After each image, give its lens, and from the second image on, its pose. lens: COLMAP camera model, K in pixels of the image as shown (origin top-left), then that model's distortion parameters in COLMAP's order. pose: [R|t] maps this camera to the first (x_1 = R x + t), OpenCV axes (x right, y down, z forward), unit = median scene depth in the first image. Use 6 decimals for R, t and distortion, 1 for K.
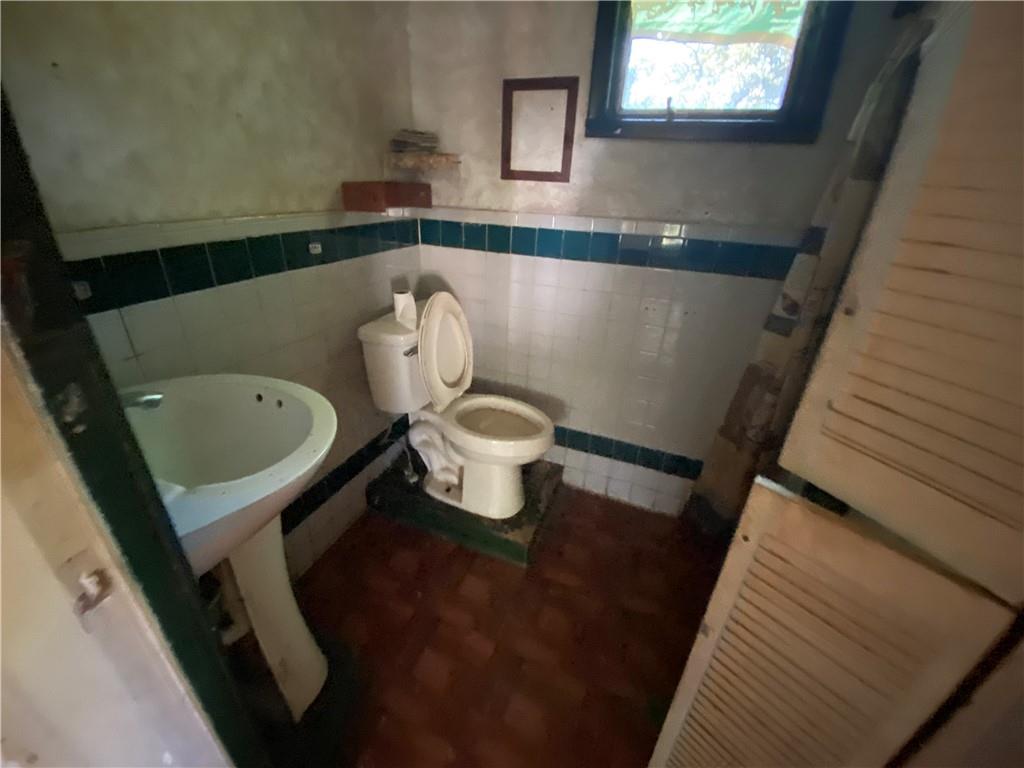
lens RADIAL K [[413.6, 0, 508.7], [0, 413.6, 380.2], [0, 0, 1]] dist [0.013970, -0.017417]
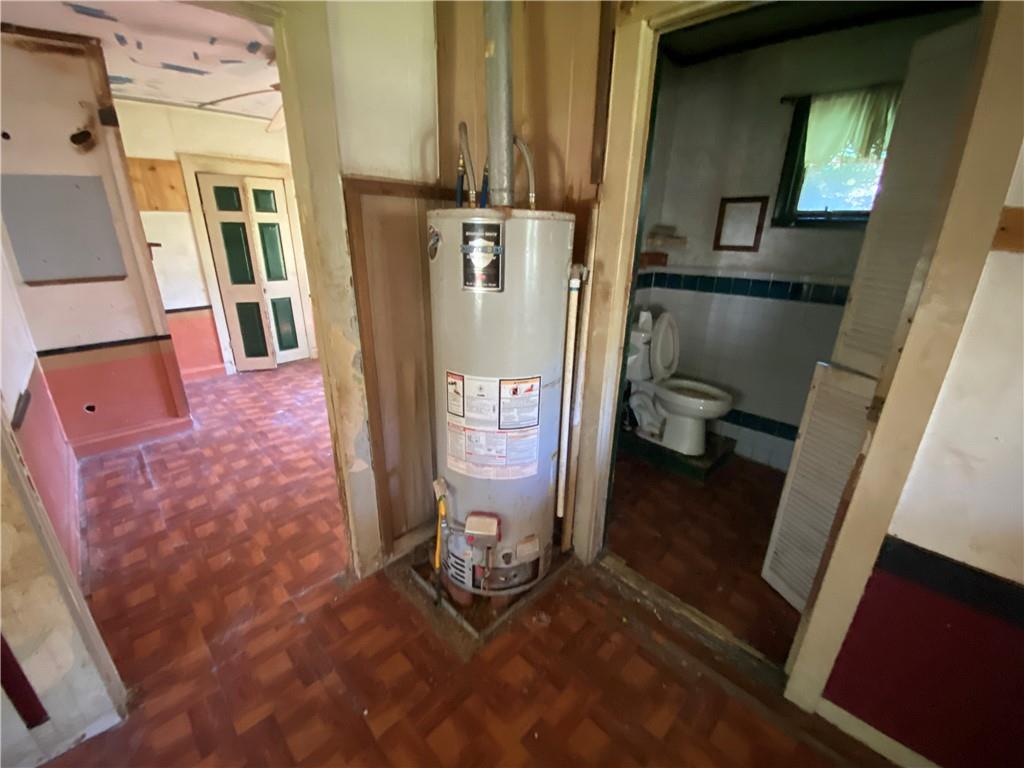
lens RADIAL K [[419.2, 0, 497.3], [0, 419.2, 383.3], [0, 0, 1]] dist [0.015212, -0.018179]
pose [[0.912299, 0.107243, -0.395234, -0.084194], [-0.151682, 0.984950, -0.082862, 0.336231], [0.380400, 0.135545, 0.914835, -0.853569]]
